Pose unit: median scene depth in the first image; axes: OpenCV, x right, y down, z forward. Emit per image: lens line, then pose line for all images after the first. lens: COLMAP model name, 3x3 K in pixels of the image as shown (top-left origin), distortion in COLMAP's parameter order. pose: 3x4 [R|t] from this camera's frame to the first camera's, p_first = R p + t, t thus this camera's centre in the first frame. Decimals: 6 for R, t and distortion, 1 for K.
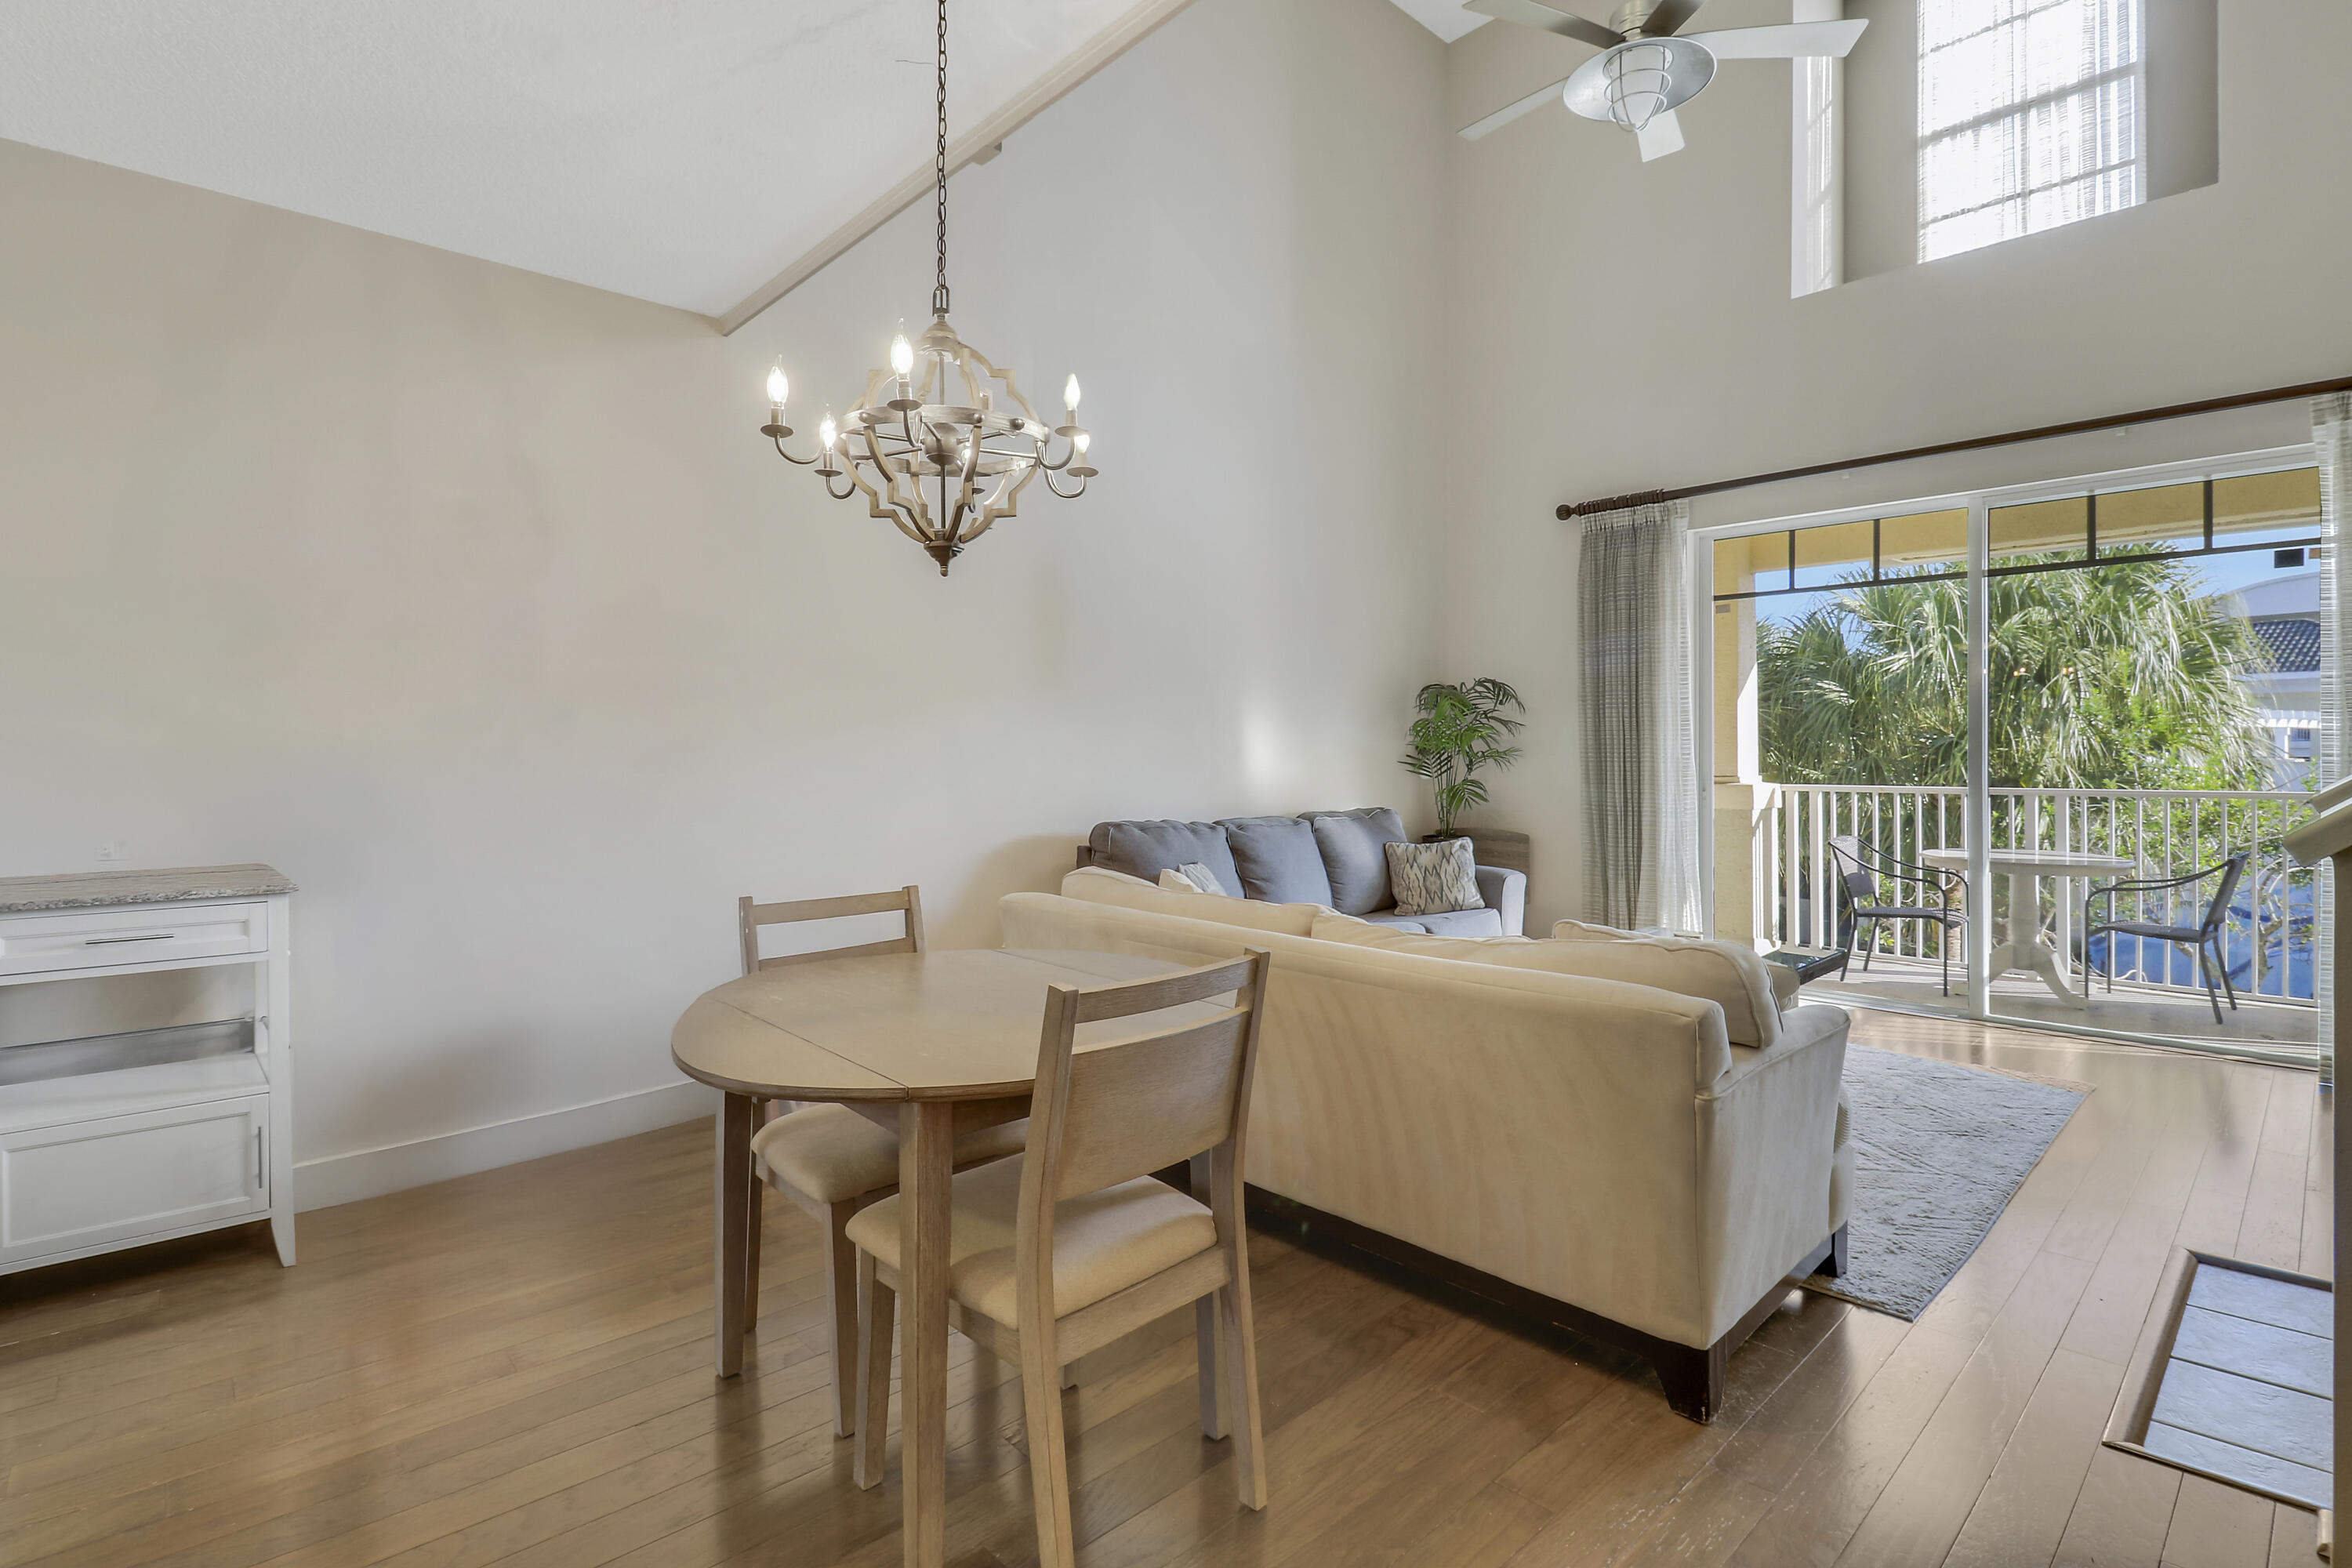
lens RADIAL K [[1123.0, 0, 1176.0], [0, 1123.0, 788.1], [0, 0, 1]] dist [0.010931, -0.016828]
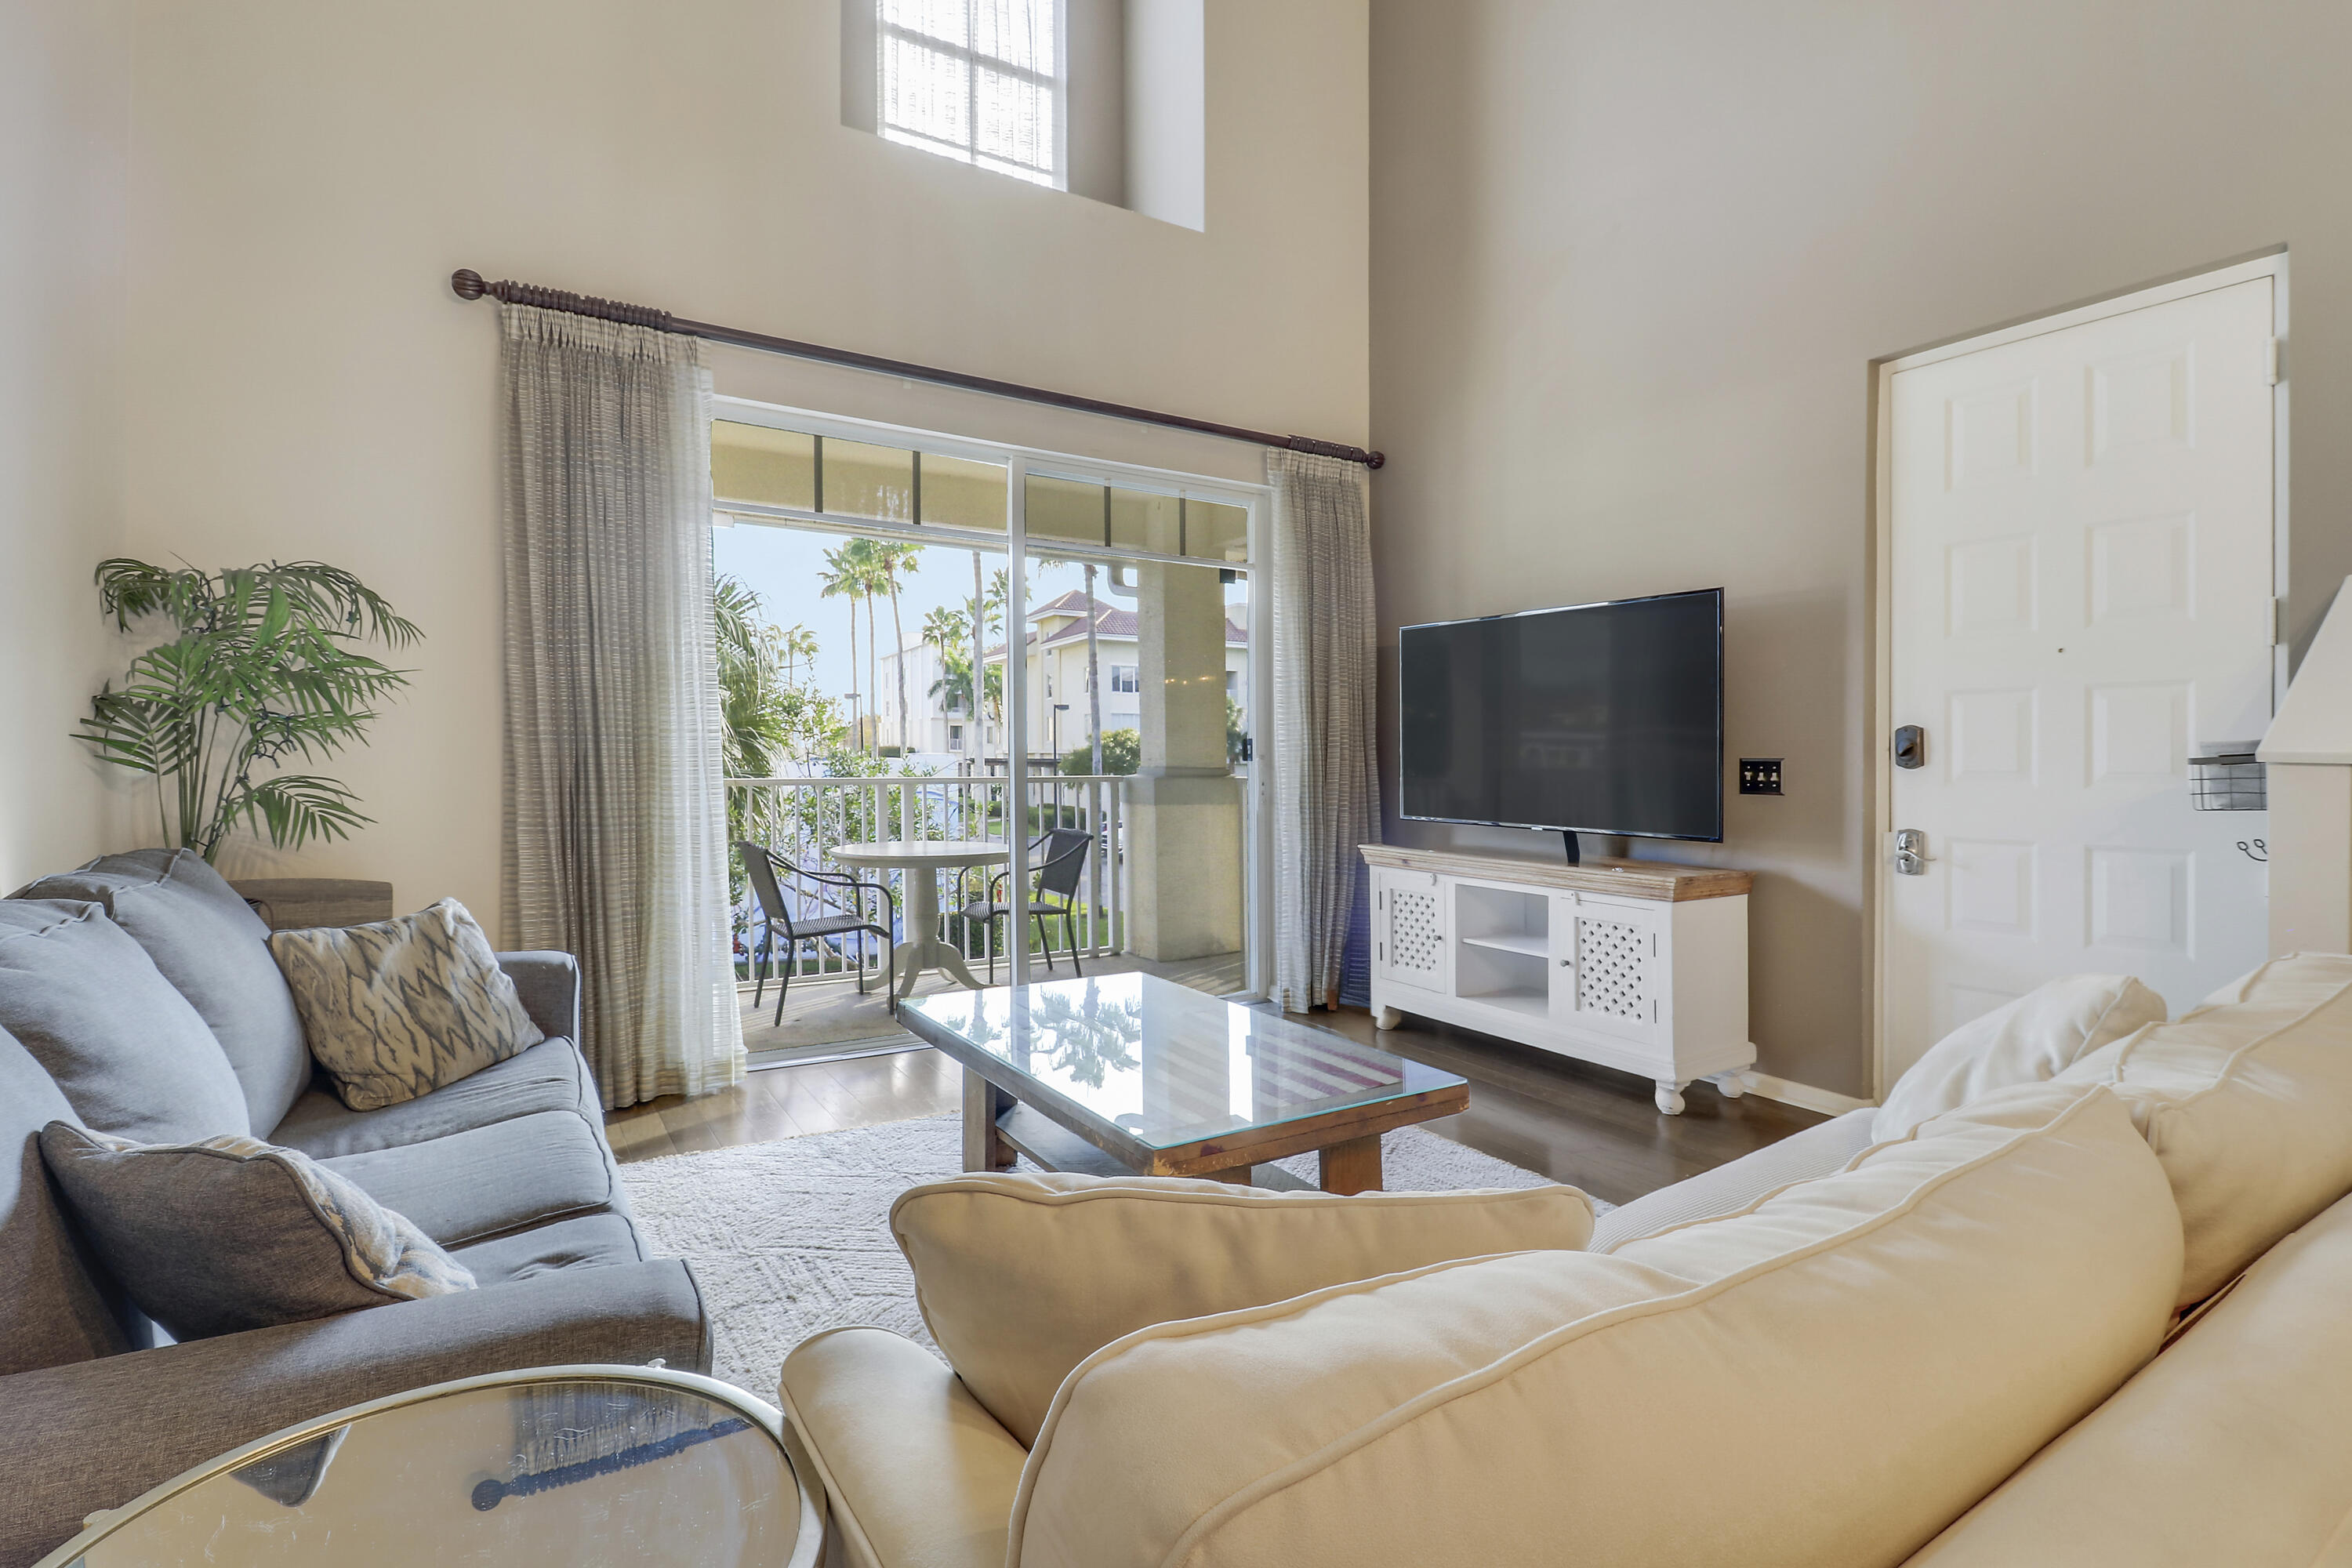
lens RADIAL K [[1123.0, 0, 1211.2], [0, 1123.0, 772.0], [0, 0, 1]] dist [0.010931, -0.016828]
pose [[0.198705, -0.004827, 0.980047, -0.125339], [0.019485, 0.999810, 0.000974, -0.002186], [-0.979866, 0.018902, 0.198761, 0.571293]]
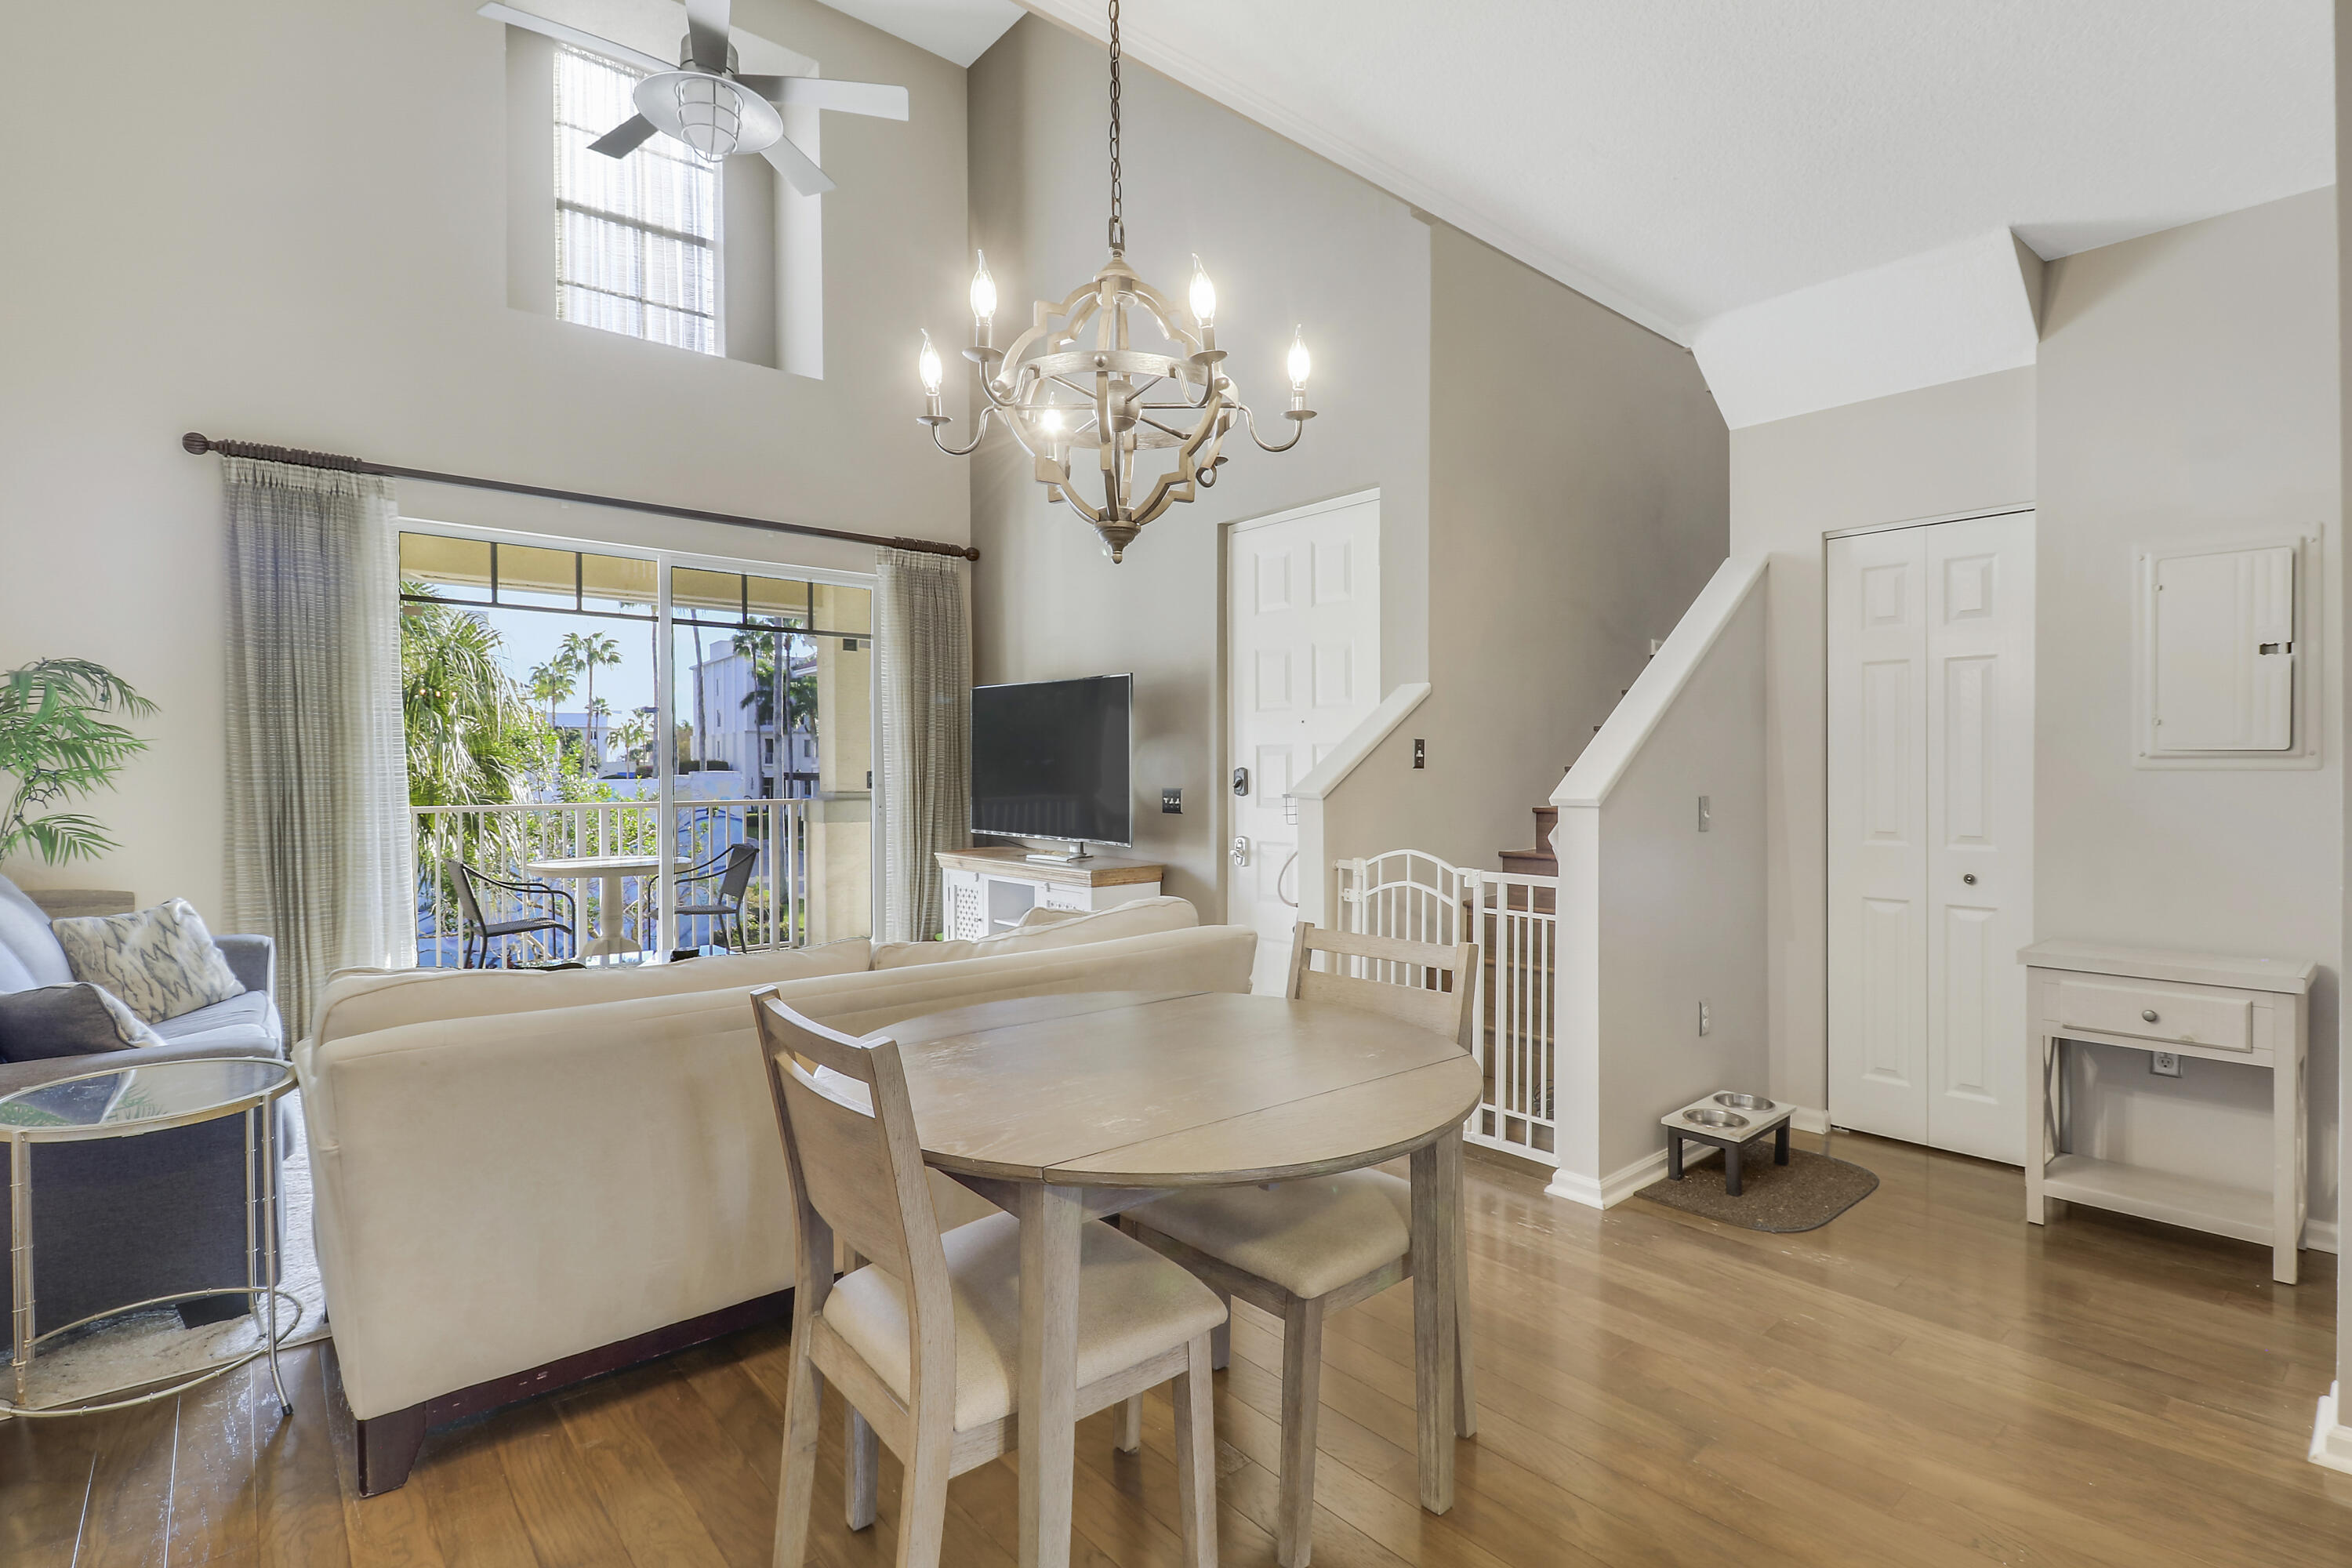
lens RADIAL K [[1123.0, 0, 1172.0], [0, 1123.0, 776.7], [0, 0, 1]] dist [0.010931, -0.016828]
pose [[0.083427, -0.000633, 0.996514, -0.345440], [0.027888, 0.999610, -0.001700, -0.010580], [-0.996124, 0.027932, 0.083412, 0.329144]]
